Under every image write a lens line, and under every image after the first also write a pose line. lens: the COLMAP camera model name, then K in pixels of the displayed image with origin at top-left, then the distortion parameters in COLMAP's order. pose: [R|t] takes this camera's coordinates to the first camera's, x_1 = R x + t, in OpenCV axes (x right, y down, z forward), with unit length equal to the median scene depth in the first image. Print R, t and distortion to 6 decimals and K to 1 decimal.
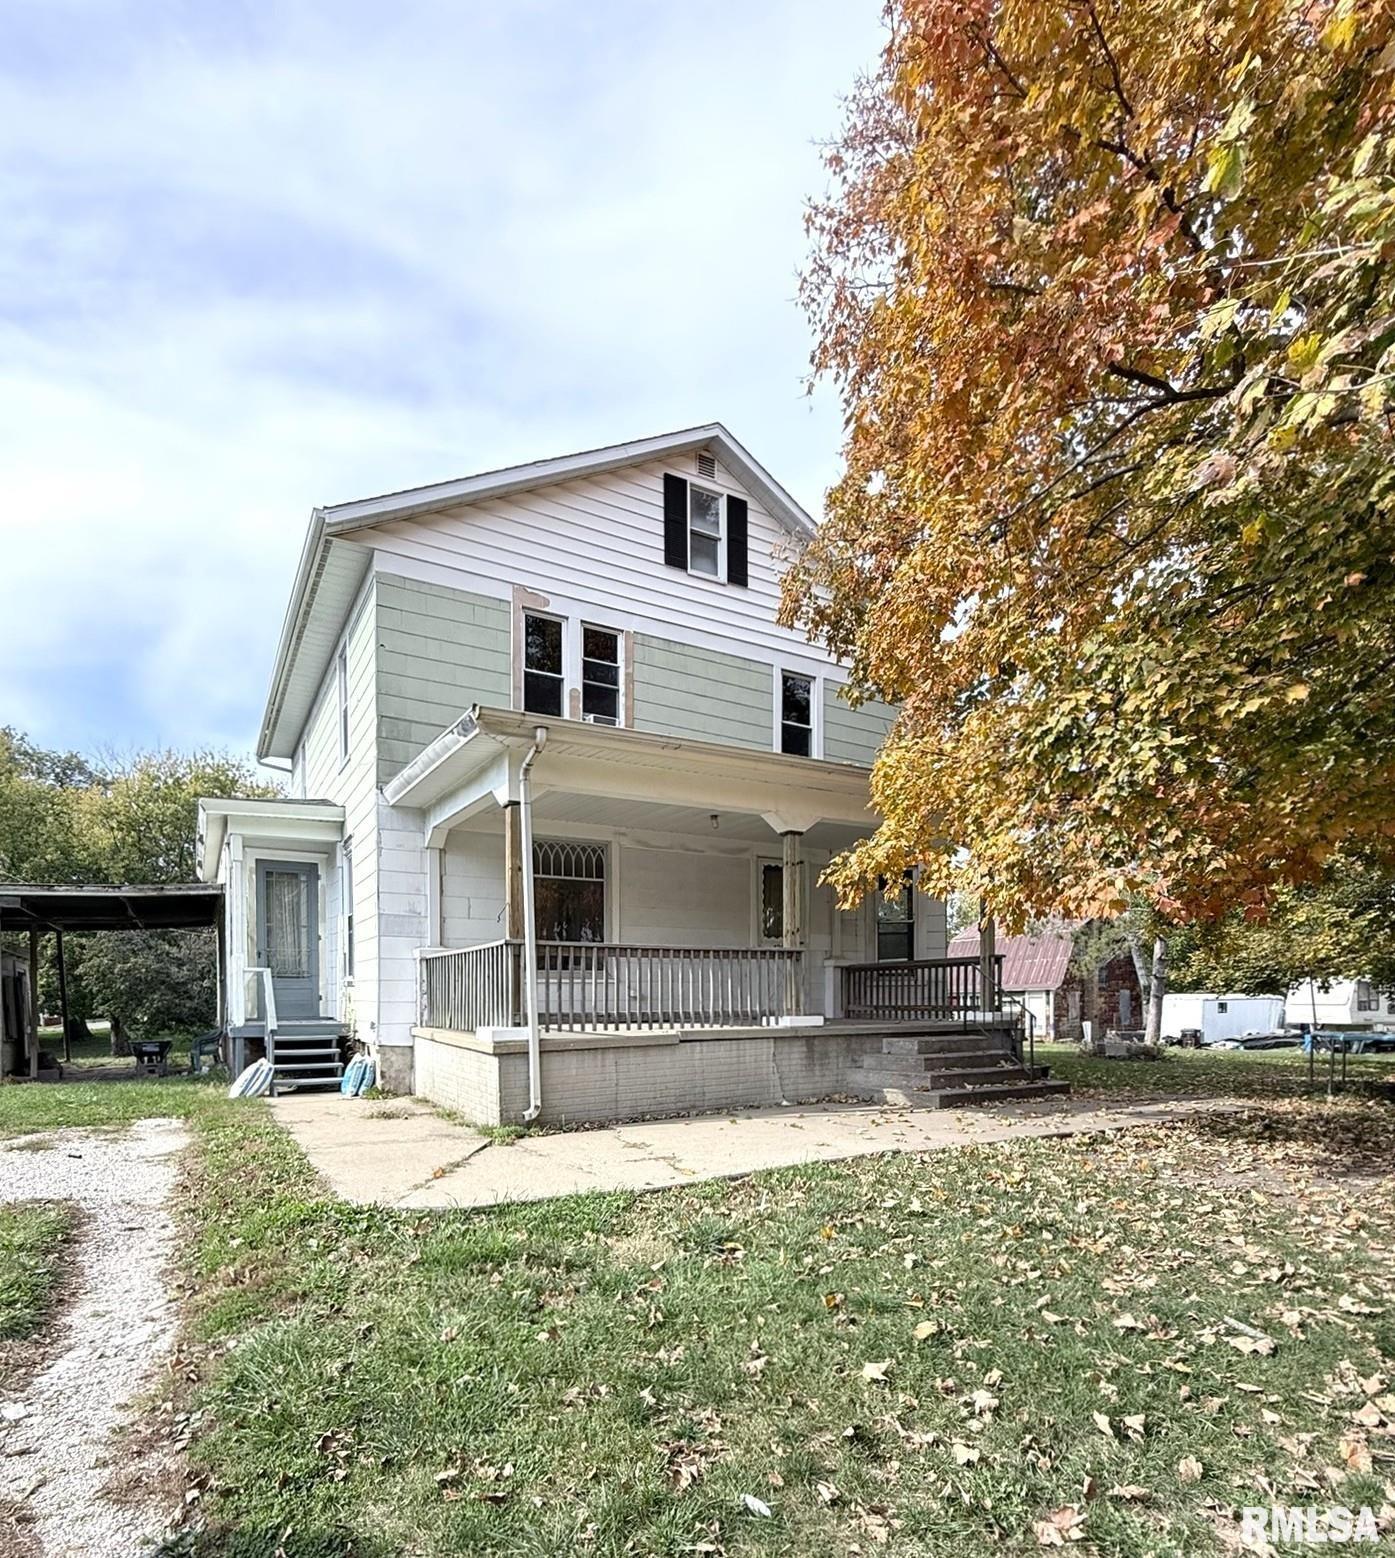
lens RADIAL K [[793.8, 0, 695.9], [0, 793.8, 1000.6], [0, 0, 1]] dist [0.001494, -0.000097]
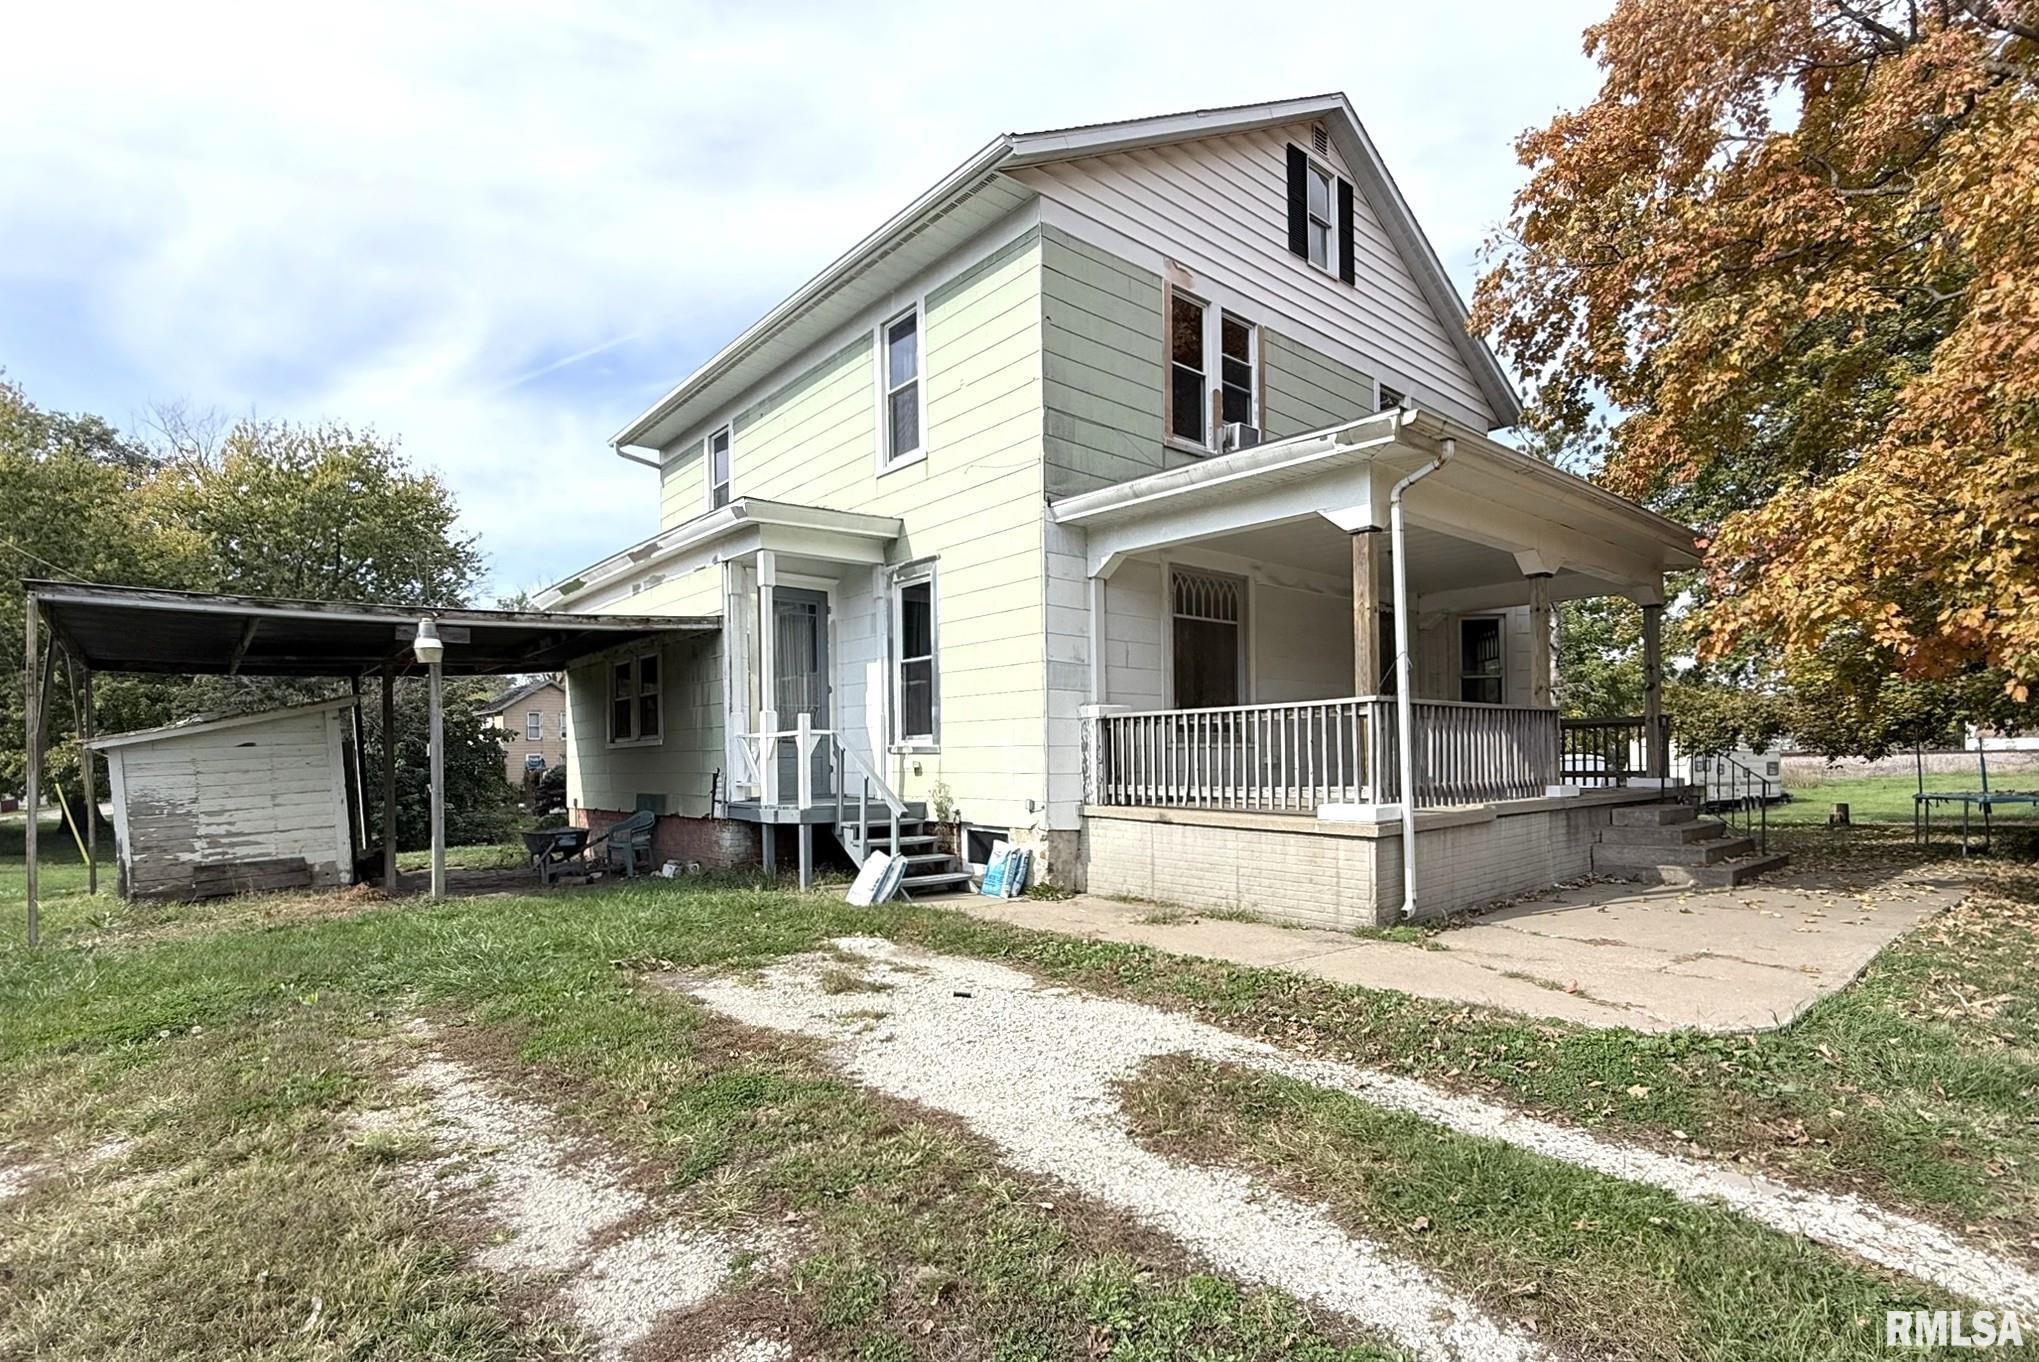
lens RADIAL K [[948.7, 0, 1022.1], [0, 948.7, 749.9], [0, 0, 1]] dist [-0.001811, 0.000054]
pose [[0.977620, -0.005501, 0.210304, -0.547210], [0.008880, 0.999846, -0.015125, -0.007261], [-0.210189, 0.016654, 0.977519, 0.088699]]
